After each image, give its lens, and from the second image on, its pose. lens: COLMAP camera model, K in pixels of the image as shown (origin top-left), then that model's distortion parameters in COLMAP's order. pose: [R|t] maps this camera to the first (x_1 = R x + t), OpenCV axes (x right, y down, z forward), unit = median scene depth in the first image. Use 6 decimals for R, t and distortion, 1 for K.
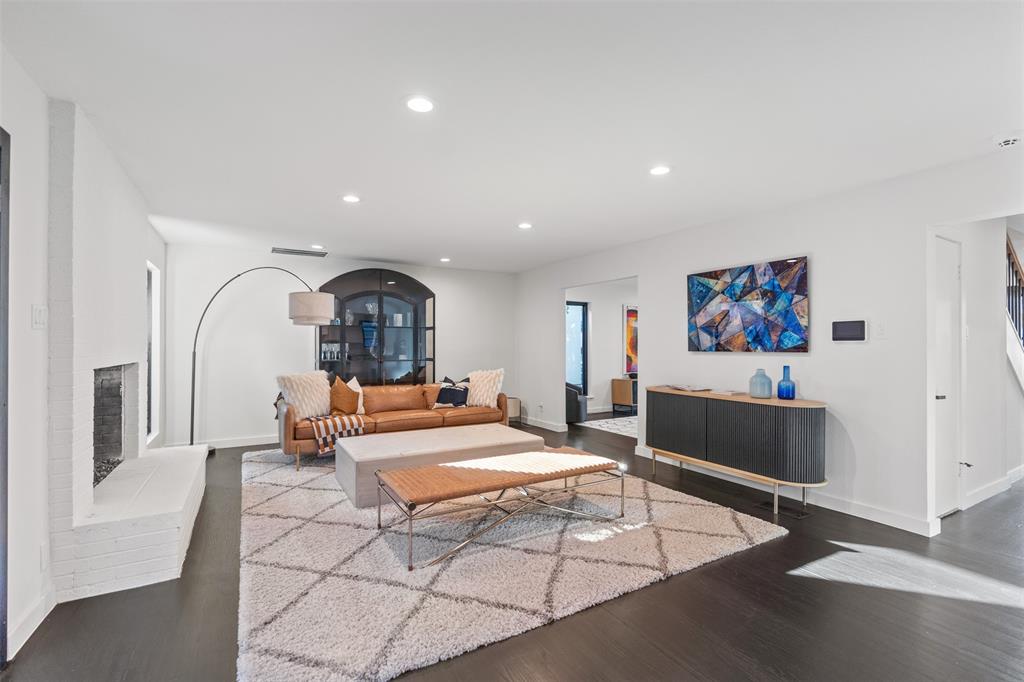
lens RADIAL K [[466.2, 0, 514.9], [0, 466.2, 346.8], [0, 0, 1]] dist [-0.007174, -0.000089]
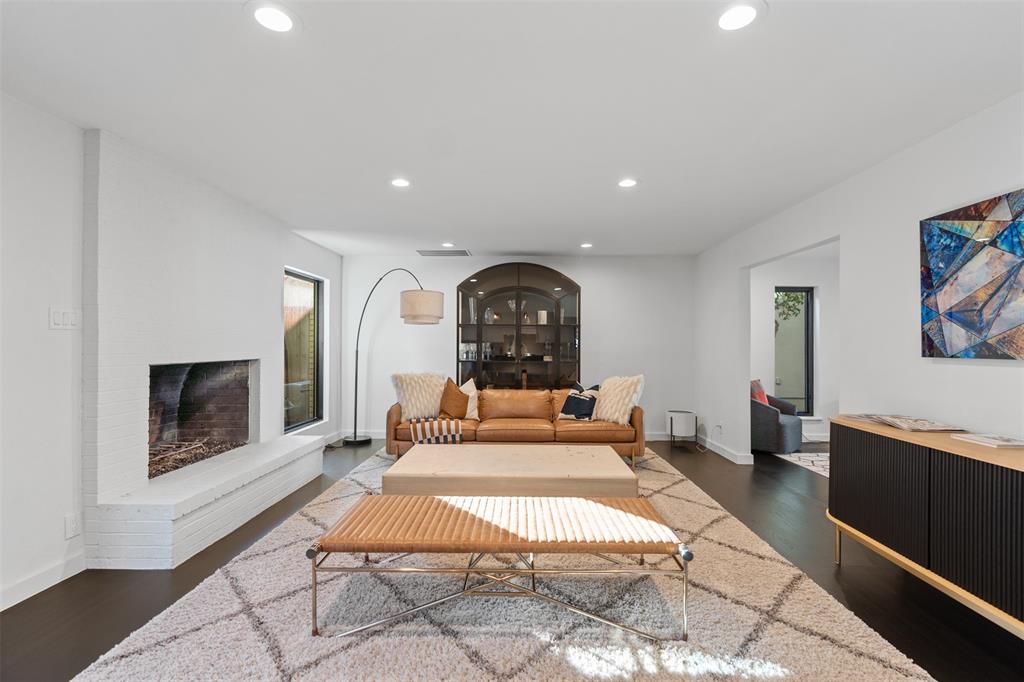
lens RADIAL K [[466.4, 0, 511.6], [0, 466.4, 344.9], [0, 0, 1]] dist [-0.002913, 0.000529]
pose [[0.854598, 0.002799, -0.519282, 0.249323], [-0.005496, 0.999978, -0.003655, -0.000435], [0.519261, 0.005978, 0.854595, 0.277271]]
